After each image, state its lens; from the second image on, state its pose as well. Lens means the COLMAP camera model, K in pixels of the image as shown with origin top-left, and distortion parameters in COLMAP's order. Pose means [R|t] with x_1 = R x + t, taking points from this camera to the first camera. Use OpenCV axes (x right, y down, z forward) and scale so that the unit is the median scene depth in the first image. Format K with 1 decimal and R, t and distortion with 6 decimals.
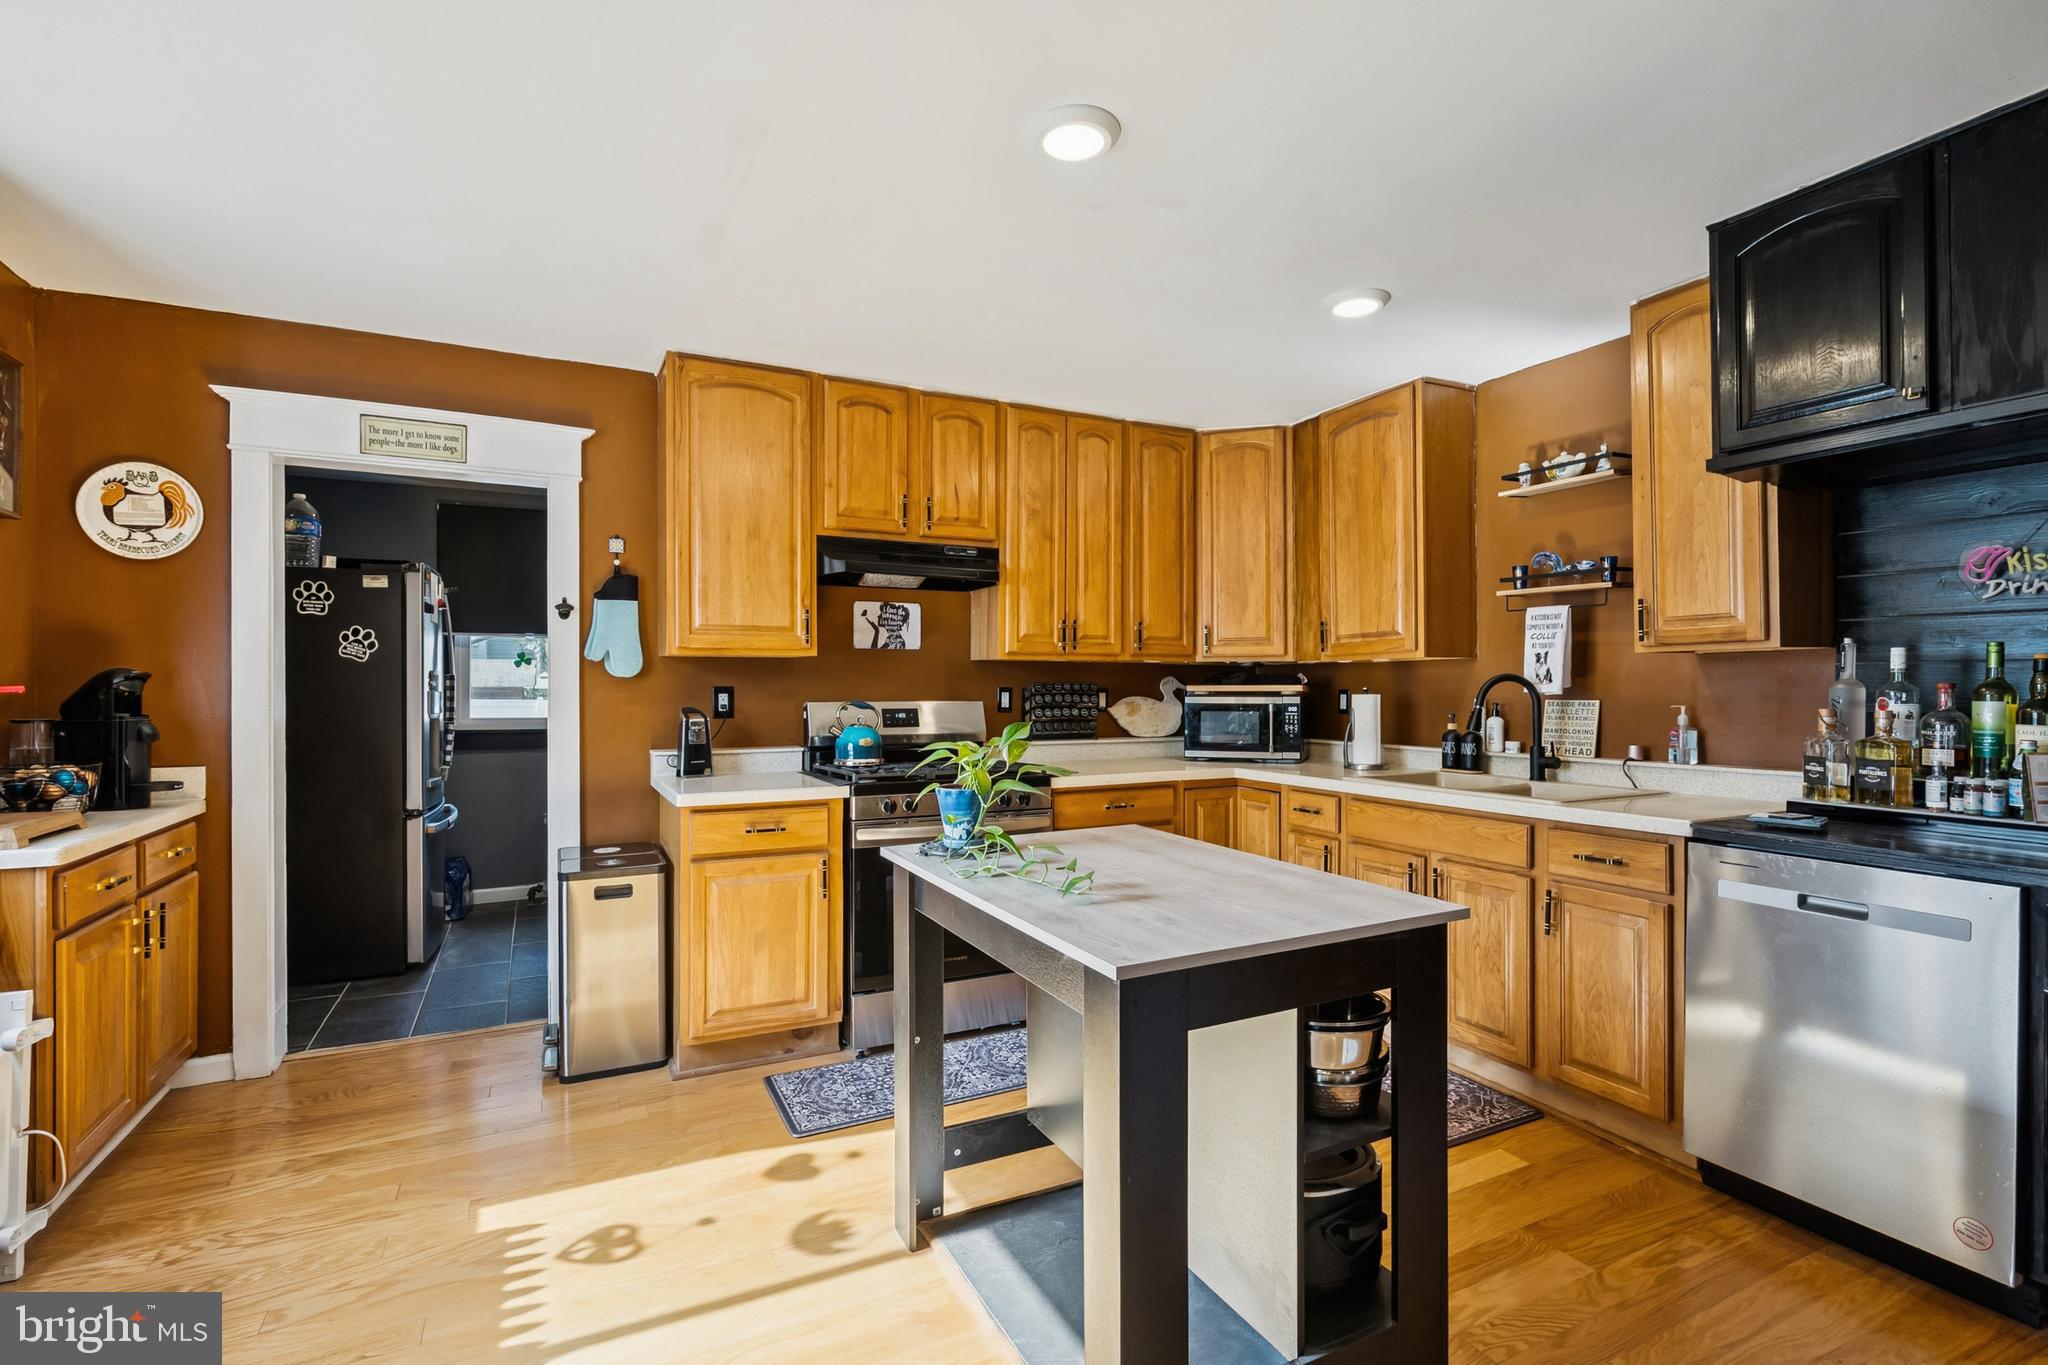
lens RADIAL K [[947.0, 0, 1029.1], [0, 947.0, 685.8], [0, 0, 1]] dist [-0.000550, 0.000079]
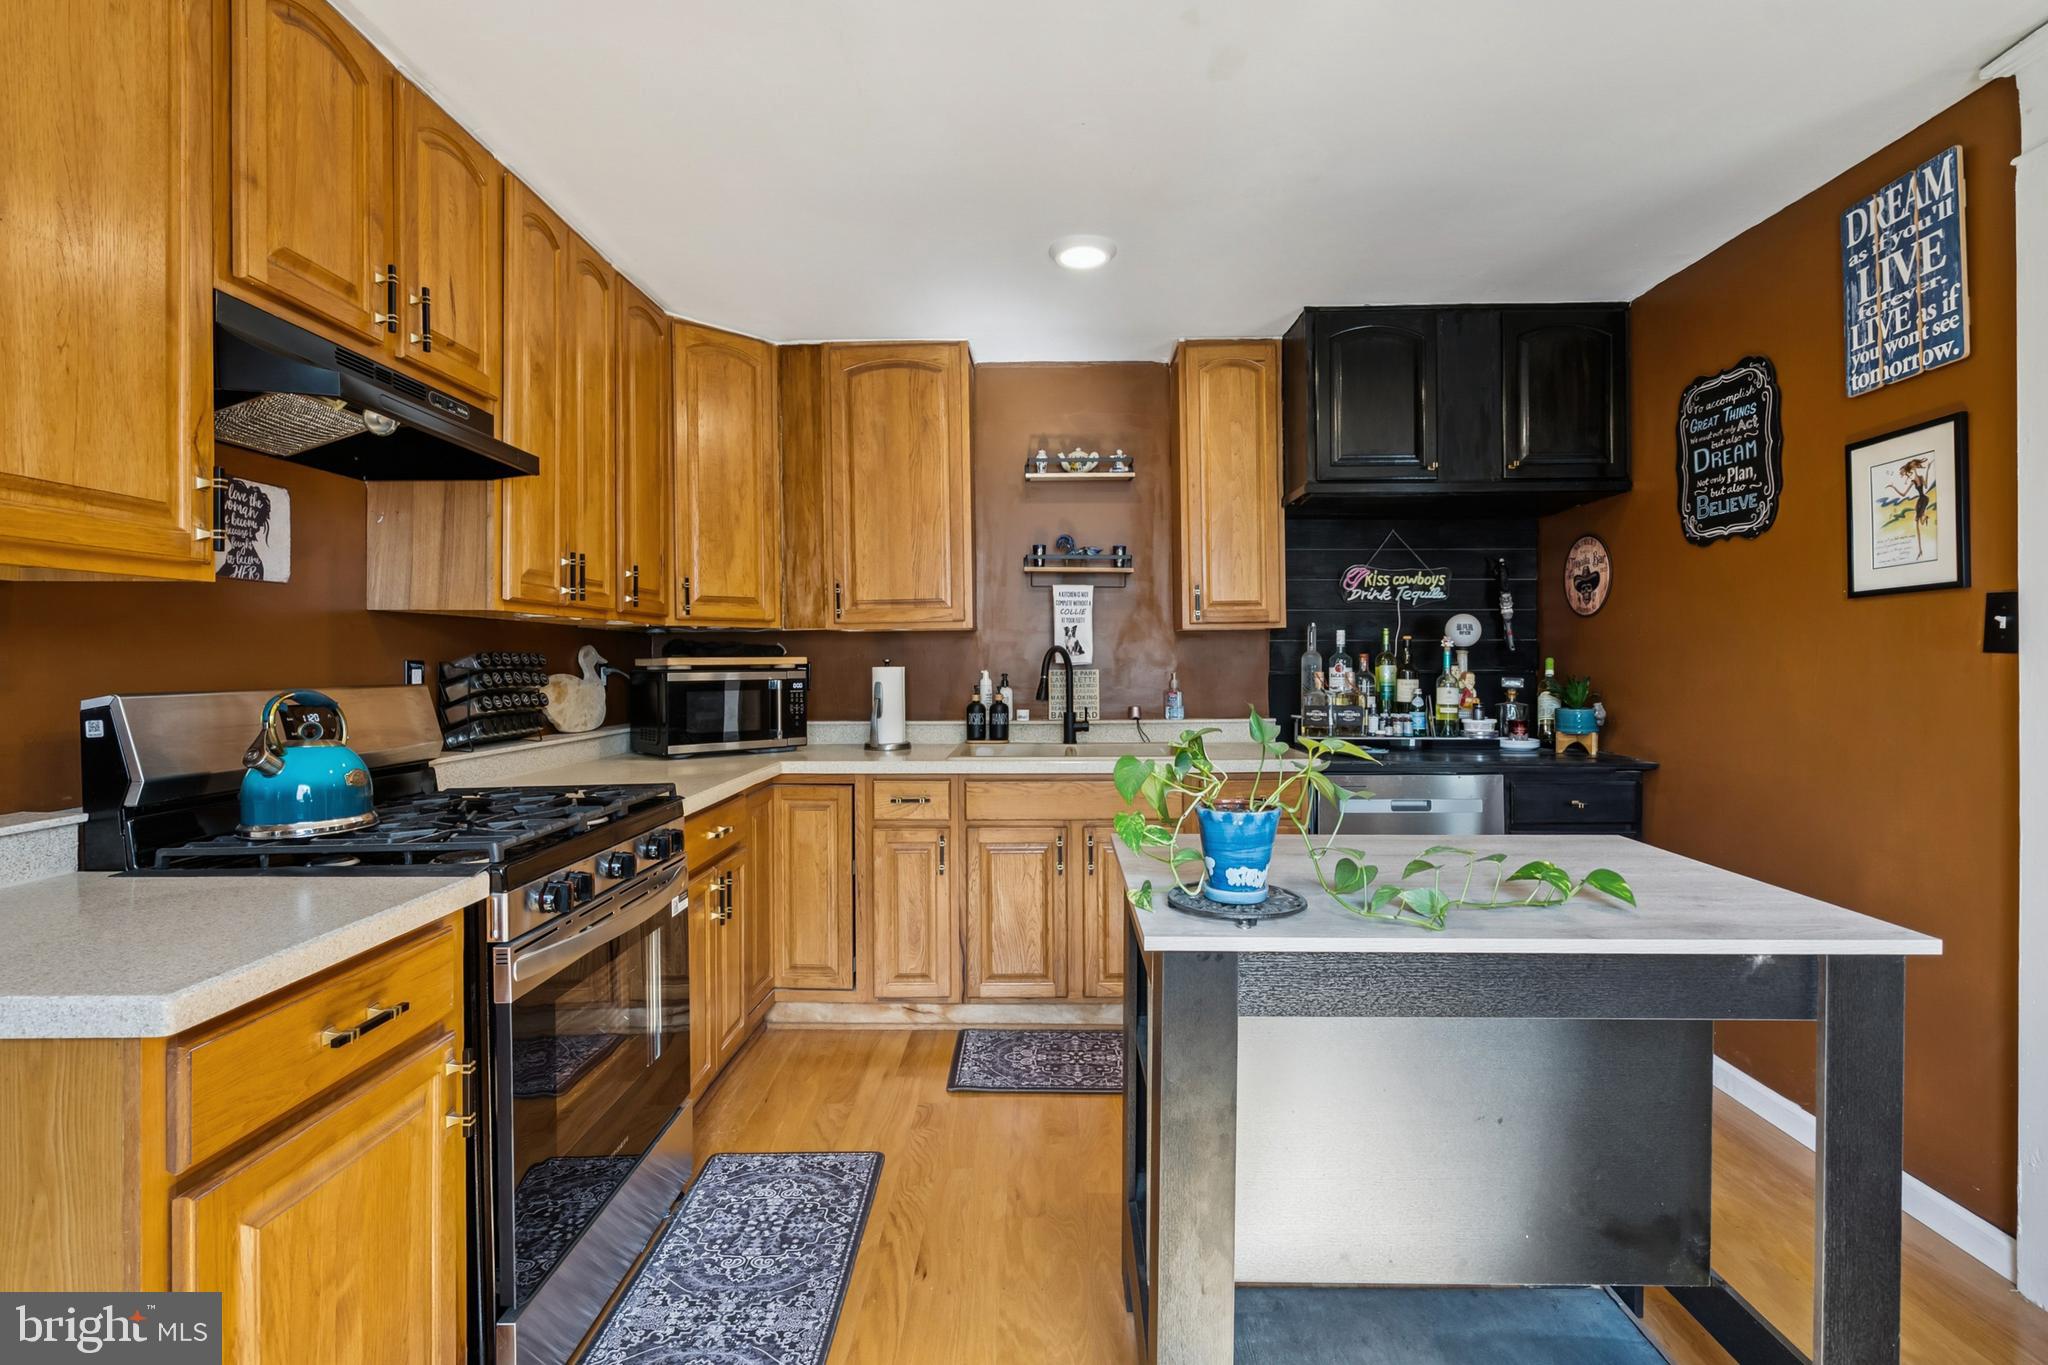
lens RADIAL K [[947.0, 0, 1024.8], [0, 947.0, 662.2], [0, 0, 1]] dist [-0.000550, 0.000079]
pose [[0.466847, -0.003570, 0.884331, -0.401963], [0.002806, 0.999993, 0.002555, 0.002806], [-0.884334, 0.001289, 0.466854, 0.469426]]
